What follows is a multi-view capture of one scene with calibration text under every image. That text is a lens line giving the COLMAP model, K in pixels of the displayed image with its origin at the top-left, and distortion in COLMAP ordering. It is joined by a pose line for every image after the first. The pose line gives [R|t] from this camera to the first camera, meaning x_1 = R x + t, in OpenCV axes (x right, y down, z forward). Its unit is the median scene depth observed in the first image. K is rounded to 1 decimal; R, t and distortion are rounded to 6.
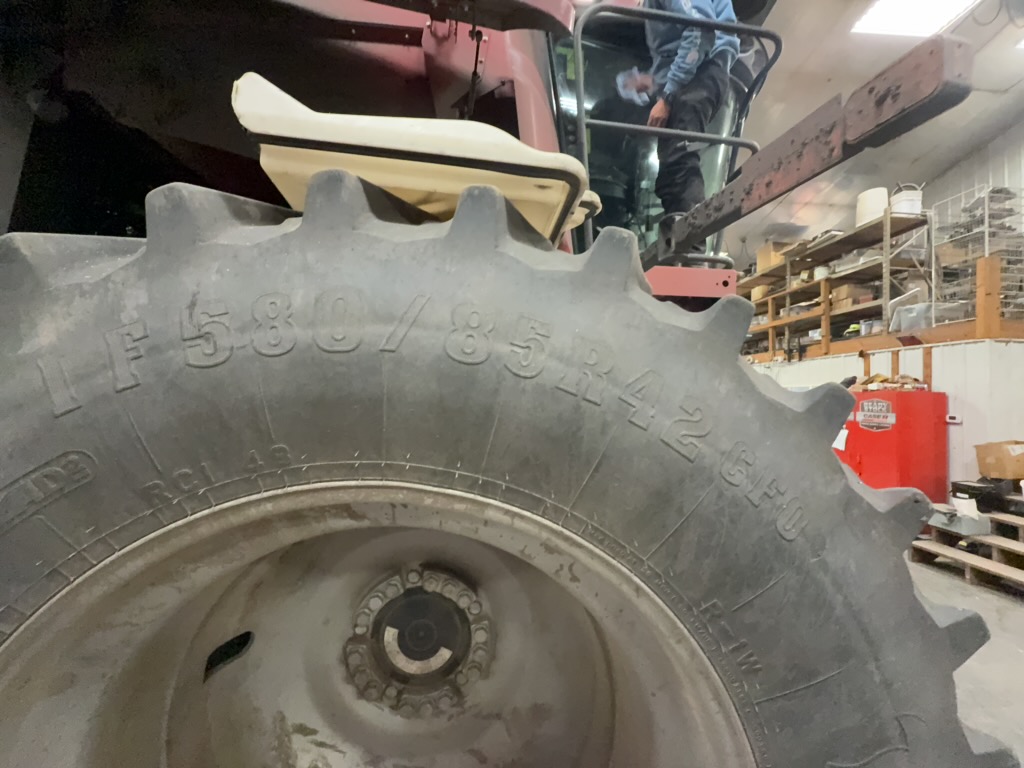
lens RADIAL K [[408.4, 0, 512.0], [0, 408.4, 384.0], [0, 0, 1]] dist [0.000825, -0.000203]
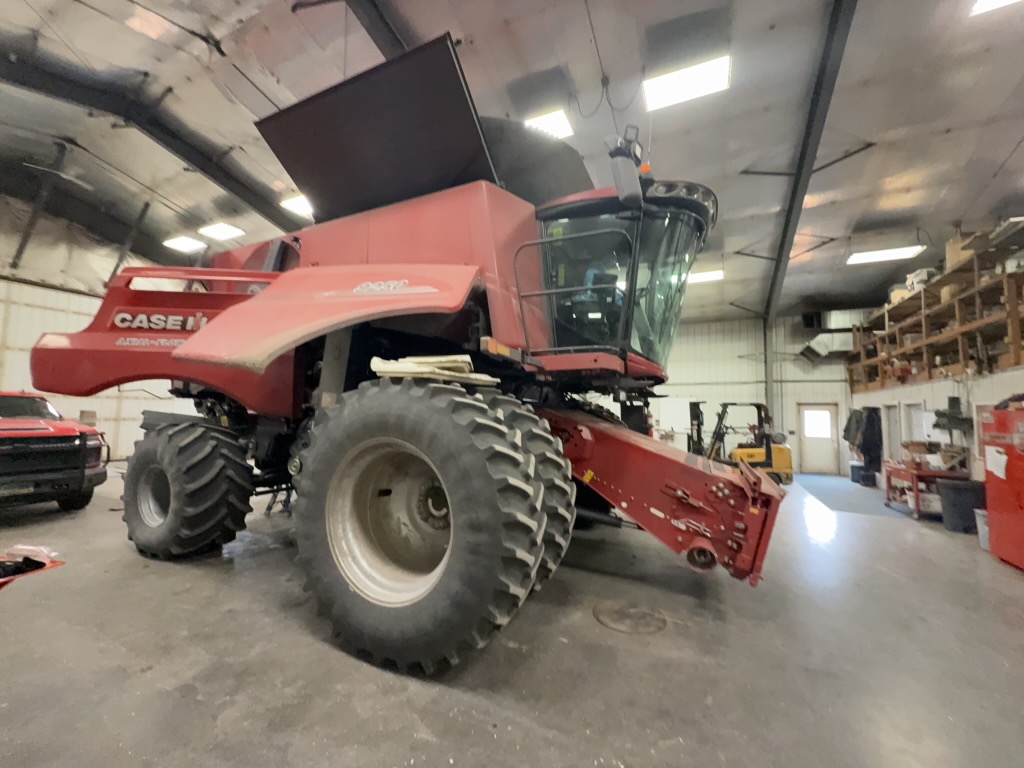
lens RADIAL K [[408.4, 0, 512.0], [0, 408.4, 384.0], [0, 0, 1]] dist [0.000825, -0.000203]
pose [[0.868009, -0.045568, -0.494453, 0.604815], [0.021175, 0.998271, -0.054826, -0.021842], [0.496096, 0.037119, 0.867474, -0.459980]]
